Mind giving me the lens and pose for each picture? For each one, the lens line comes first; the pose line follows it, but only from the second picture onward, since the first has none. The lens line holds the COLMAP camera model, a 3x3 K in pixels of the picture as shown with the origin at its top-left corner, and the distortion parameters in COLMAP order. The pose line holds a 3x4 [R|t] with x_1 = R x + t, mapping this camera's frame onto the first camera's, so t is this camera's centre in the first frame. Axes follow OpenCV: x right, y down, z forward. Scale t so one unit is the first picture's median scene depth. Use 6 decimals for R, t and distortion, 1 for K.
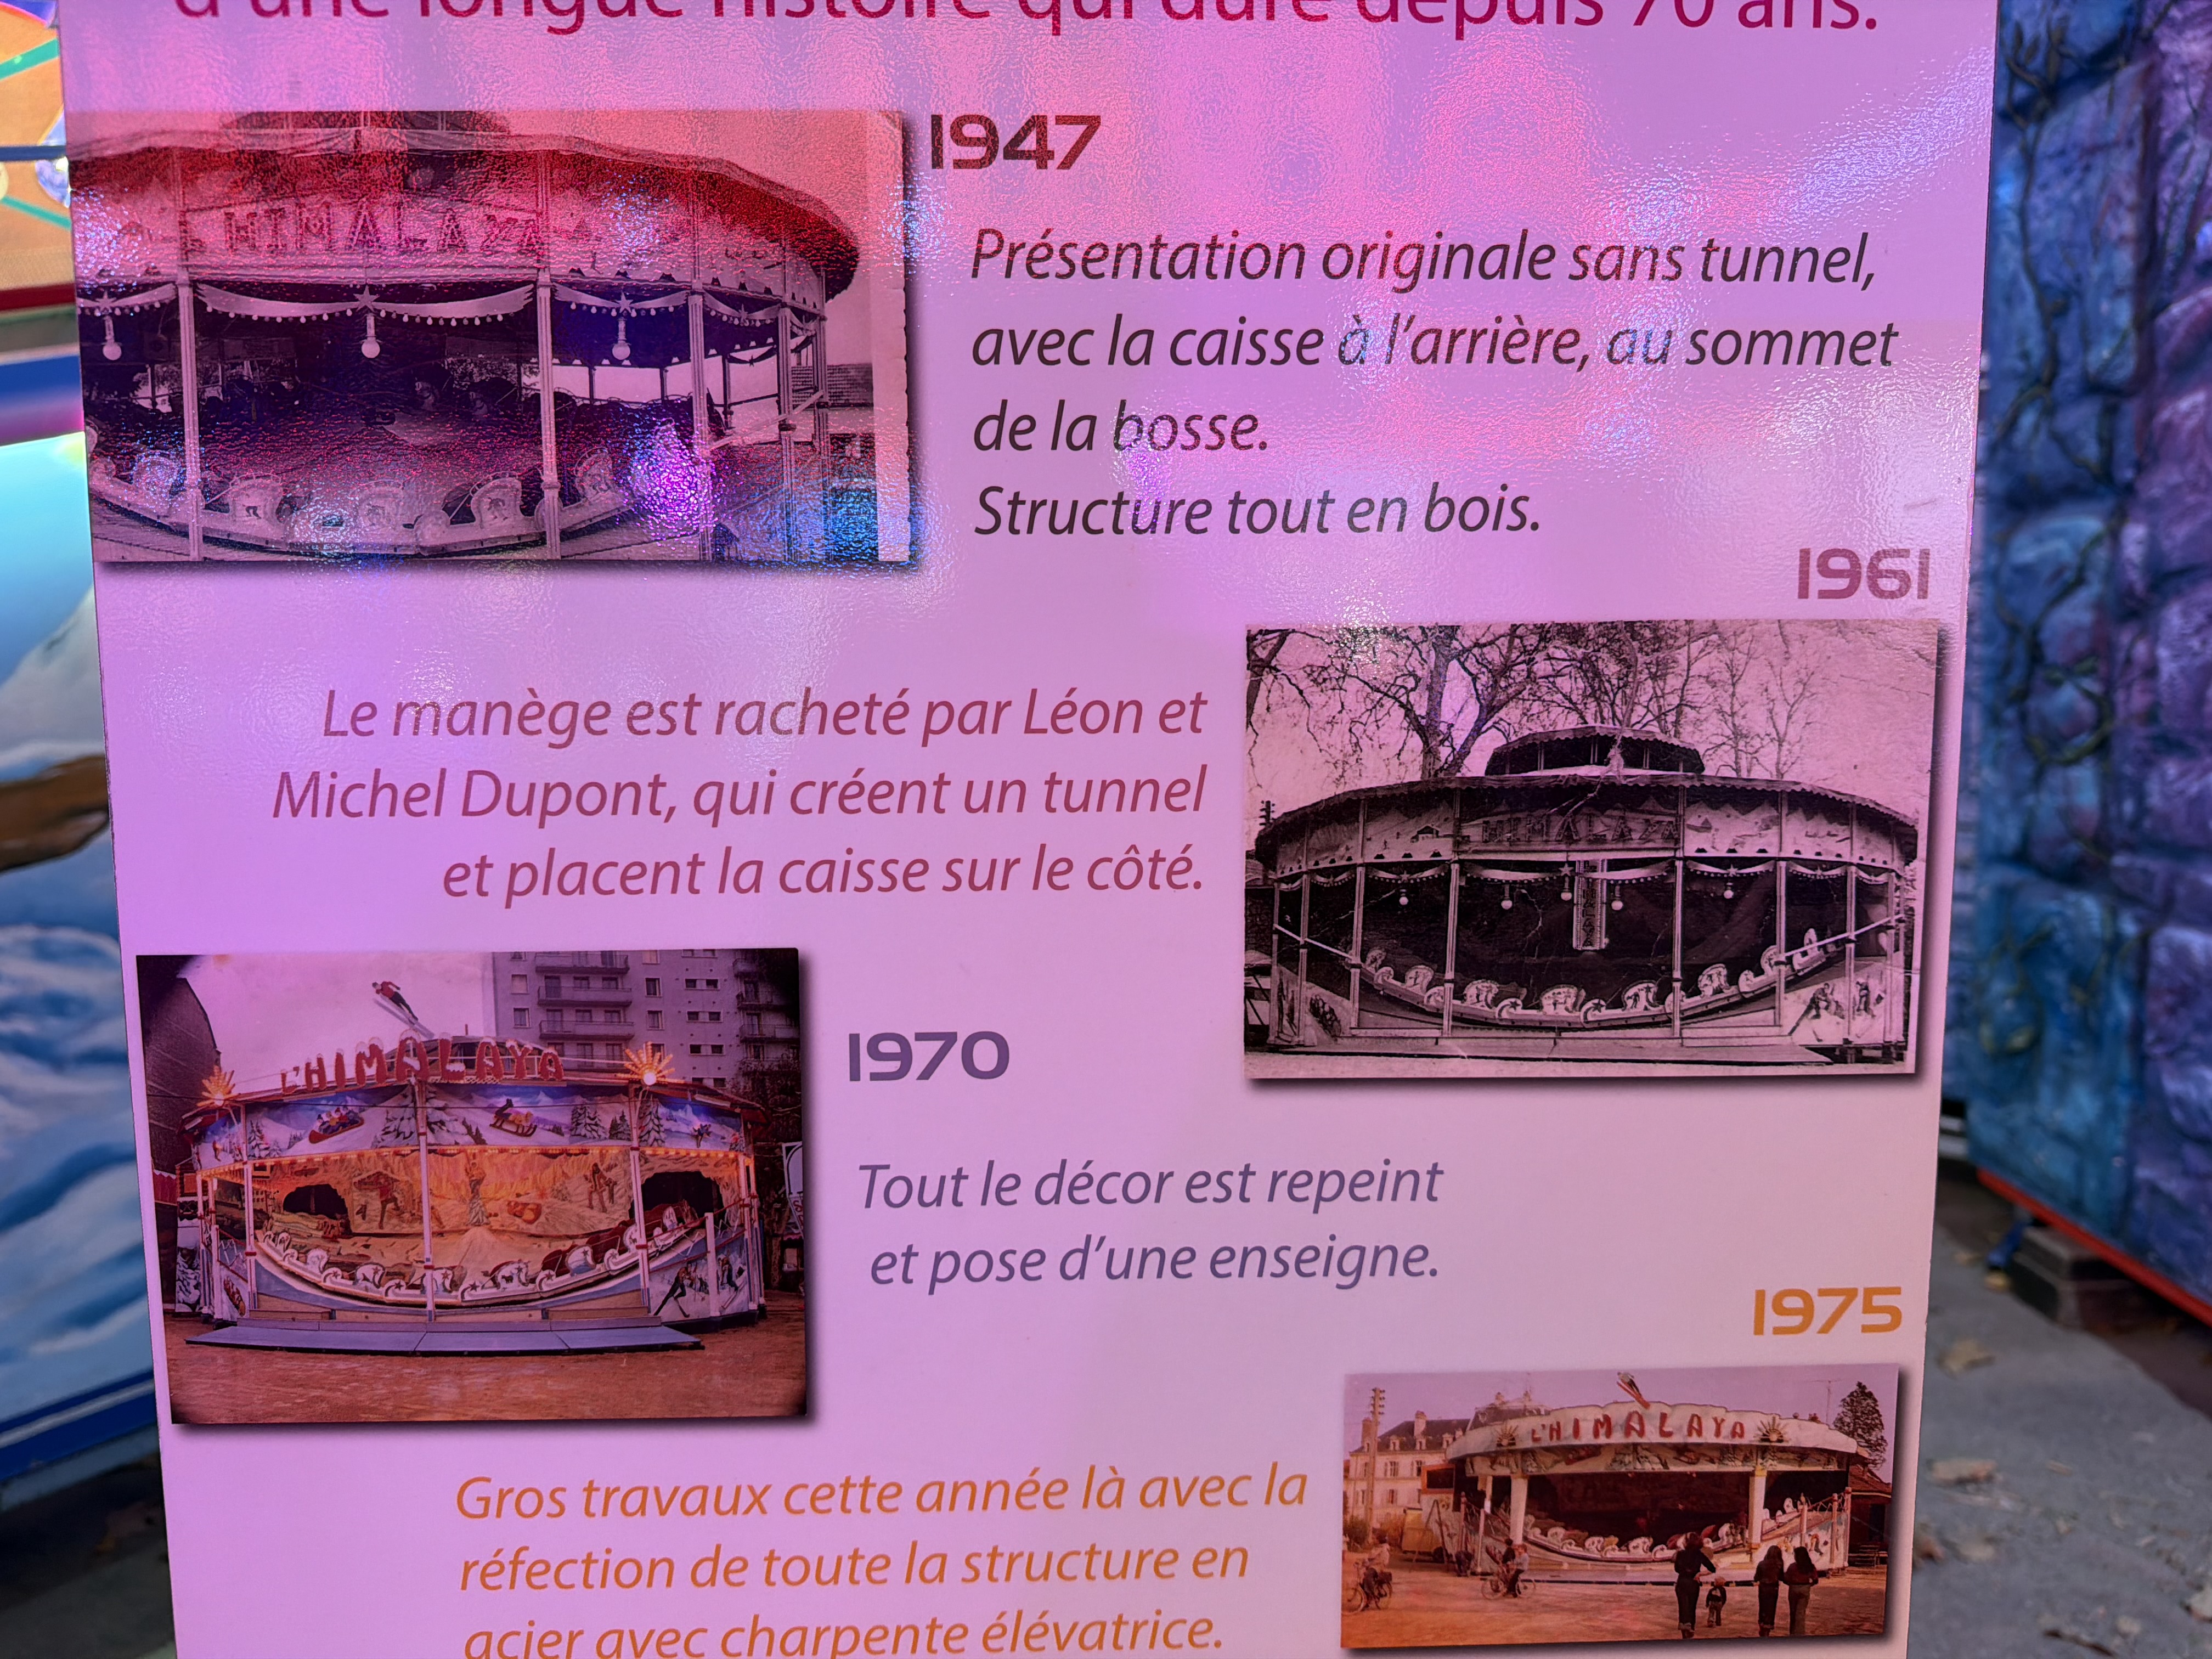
lens RADIAL K [[1545.8, 0, 974.3], [0, 1545.8, 828.3], [0, 0, 1]] dist [0.019991, -0.080438]
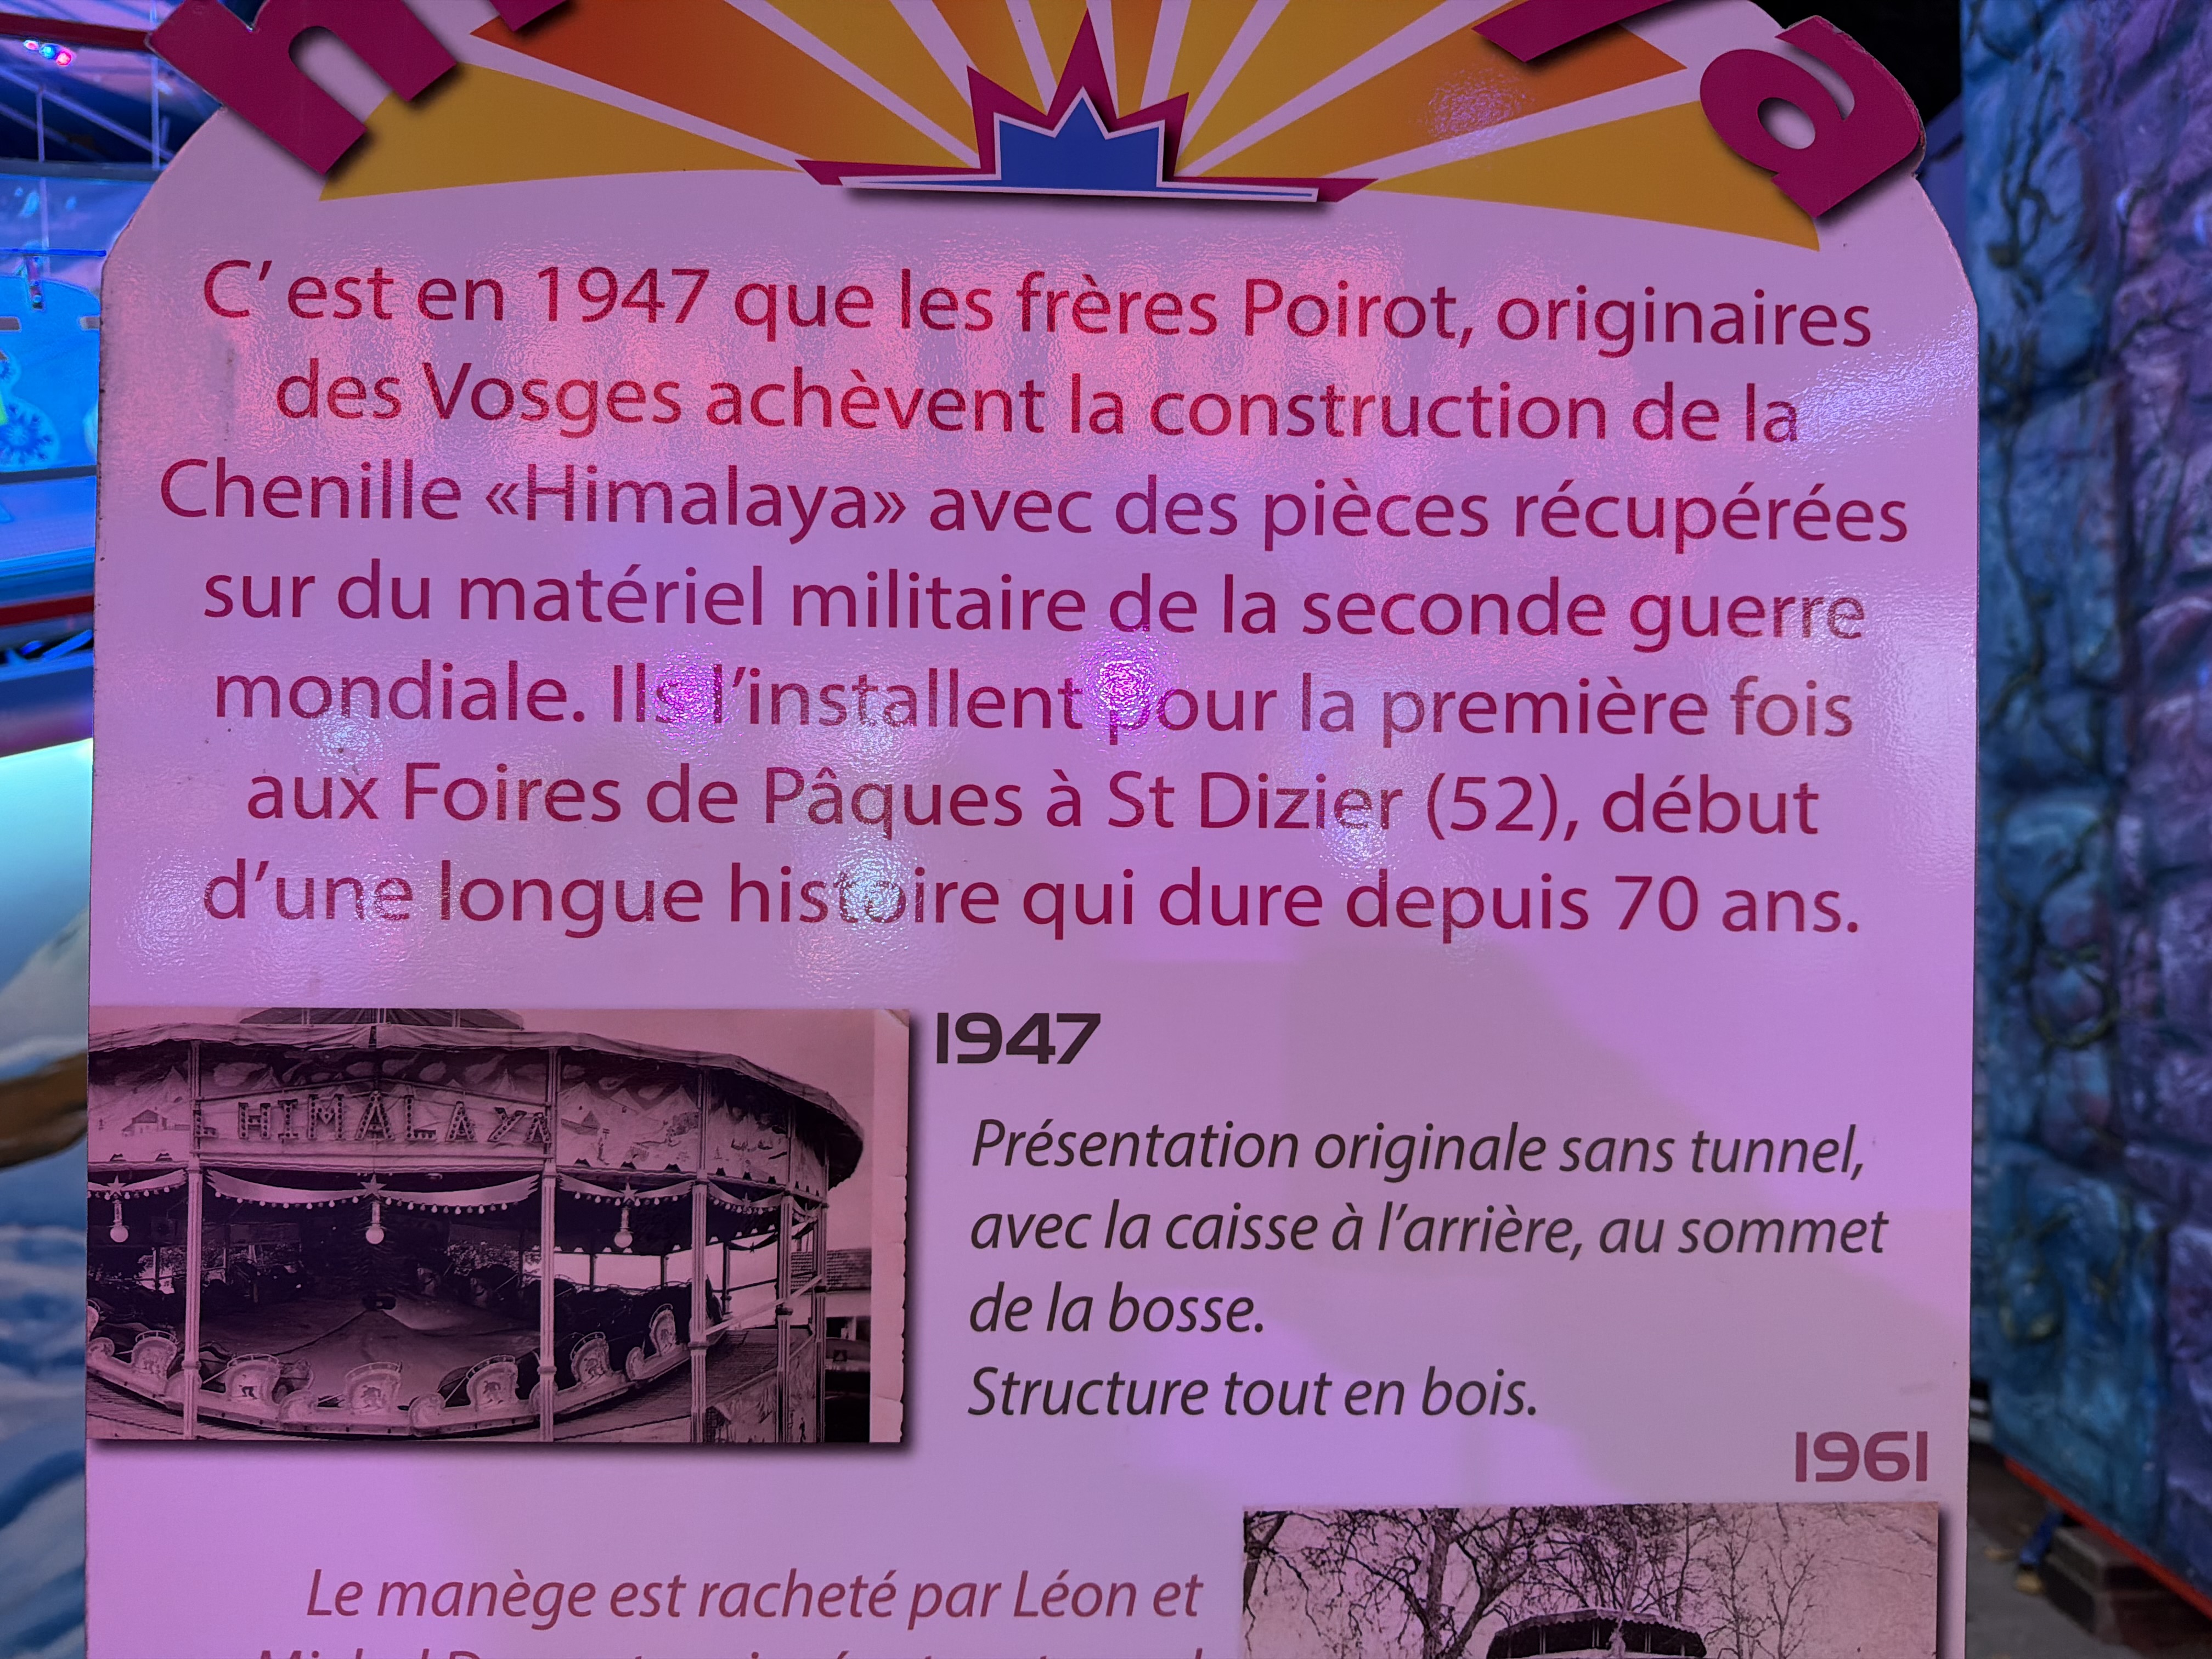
lens RADIAL K [[1543.2, 0, 977.9], [0, 1543.2, 831.4], [0, 0, 1]] dist [0.037471, -0.113174]
pose [[0.999872, 0.015780, -0.002664, 0.002181], [-0.015992, 0.991296, -0.130674, -0.435164], [0.000579, 0.130700, 0.991422, -0.036468]]
